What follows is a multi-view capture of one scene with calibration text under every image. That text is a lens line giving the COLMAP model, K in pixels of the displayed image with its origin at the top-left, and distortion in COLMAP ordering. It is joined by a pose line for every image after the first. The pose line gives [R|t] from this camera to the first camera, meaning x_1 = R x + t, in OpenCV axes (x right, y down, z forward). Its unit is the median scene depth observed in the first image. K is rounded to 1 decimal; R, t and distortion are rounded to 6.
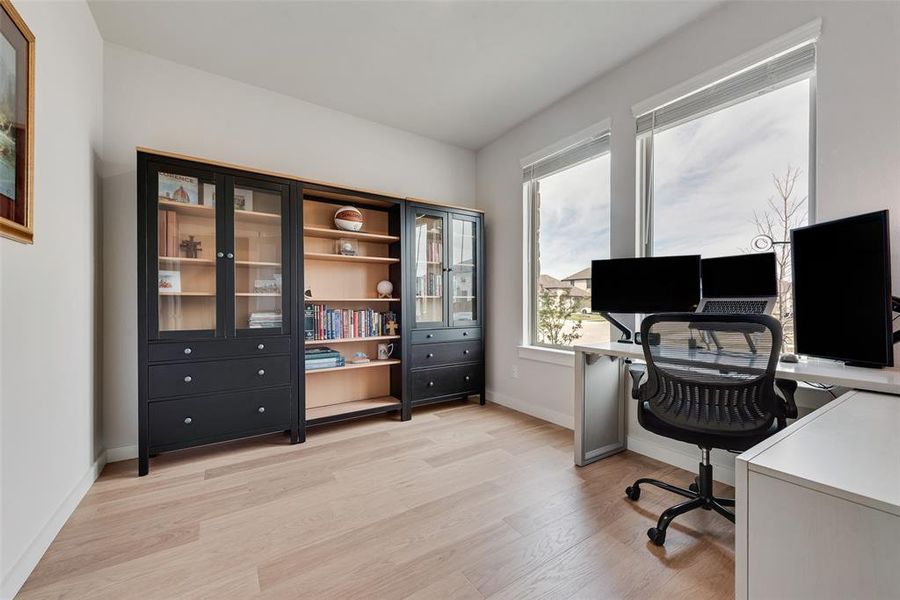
lens RADIAL K [[351.7, 0, 444.0], [0, 351.7, 302.9], [0, 0, 1]] dist [0.000021, 0.000094]
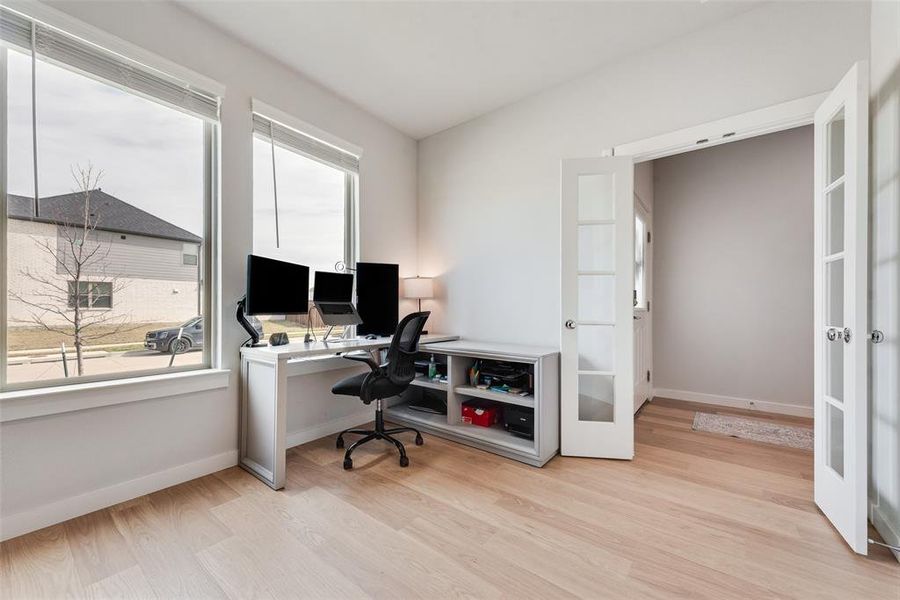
lens RADIAL K [[351.7, 0, 445.7], [0, 351.7, 306.6], [0, 0, 1]] dist [0.000021, 0.000094]
pose [[-0.326506, -0.001095, 0.945194, -0.616461], [-0.004612, 0.999989, -0.000435, 0.002724], [-0.945184, -0.004501, -0.326508, 0.937704]]
